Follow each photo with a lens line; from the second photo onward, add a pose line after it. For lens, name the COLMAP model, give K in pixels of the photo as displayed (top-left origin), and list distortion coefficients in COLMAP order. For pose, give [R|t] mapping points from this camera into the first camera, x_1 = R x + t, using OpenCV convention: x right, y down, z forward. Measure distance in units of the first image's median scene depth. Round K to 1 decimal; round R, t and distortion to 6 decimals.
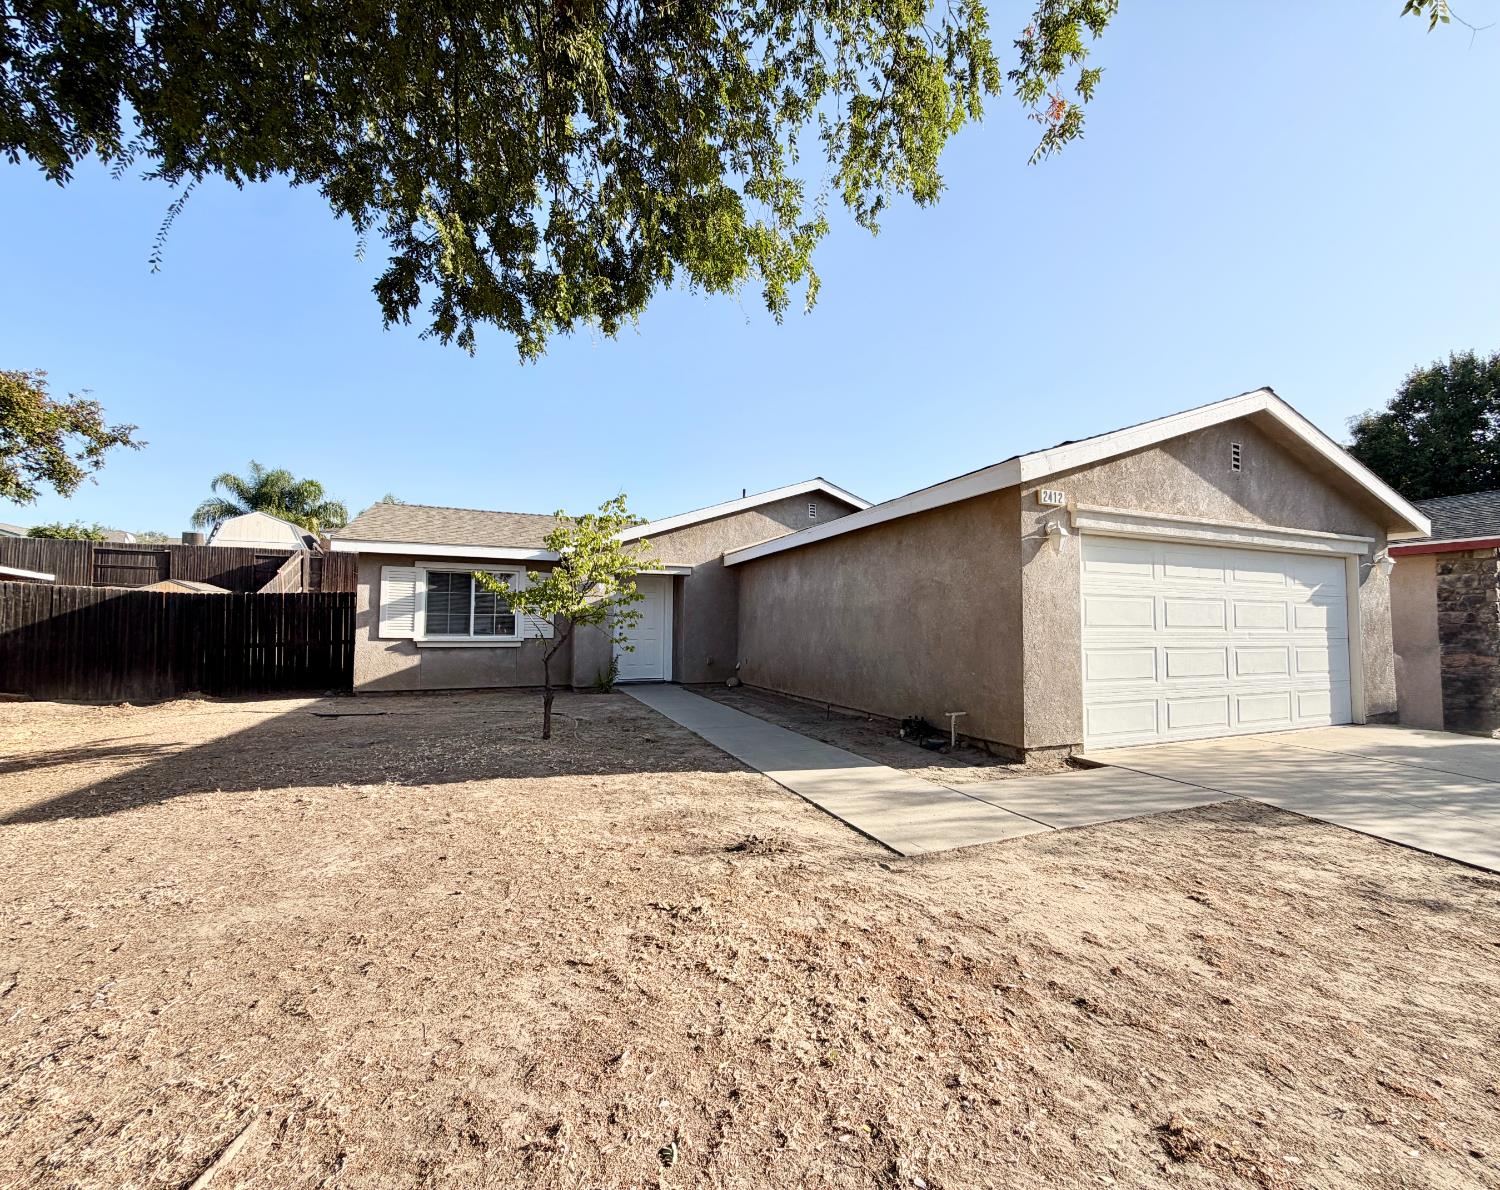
lens RADIAL K [[648.8, 0, 749.5], [0, 648.8, 599.3], [0, 0, 1]] dist [-0.000039, -0.000784]
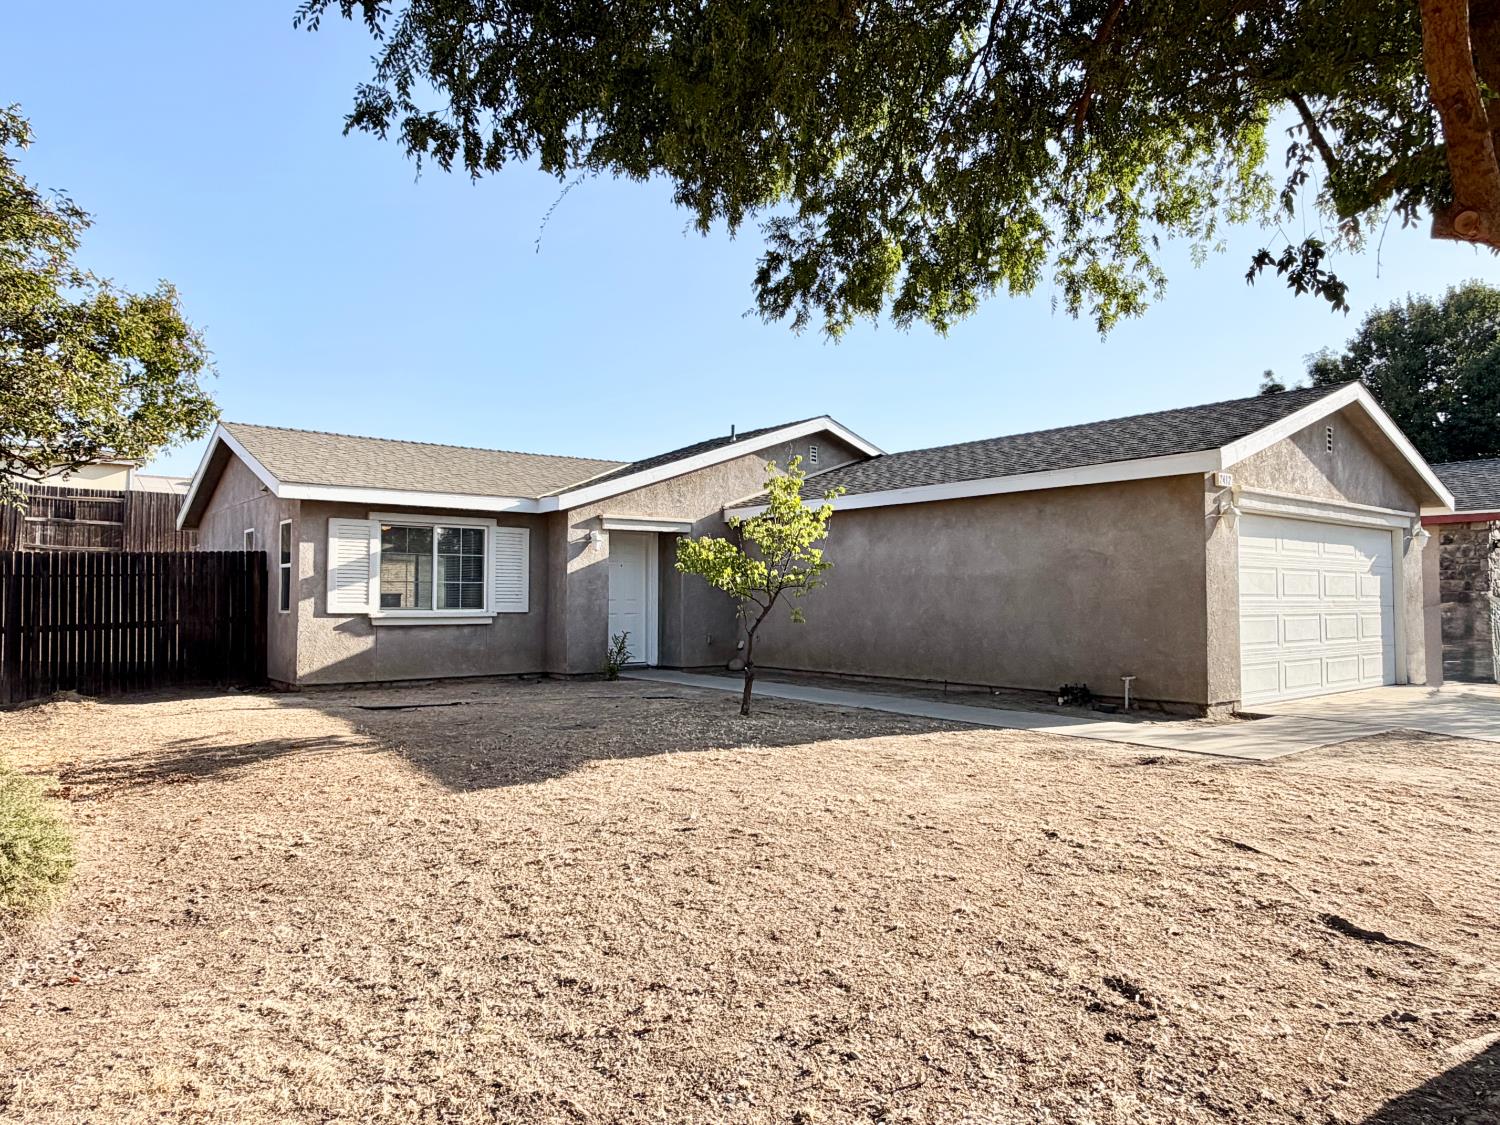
lens RADIAL K [[955.1, 0, 751.7], [0, 955.1, 567.9], [0, 0, 1]] dist [0.003317, 0.002957]
pose [[0.968133, 0.004081, 0.250405, -0.400320], [-0.007131, 0.999911, 0.011273, -0.010004], [-0.250336, -0.012699, 0.968076, -0.213717]]
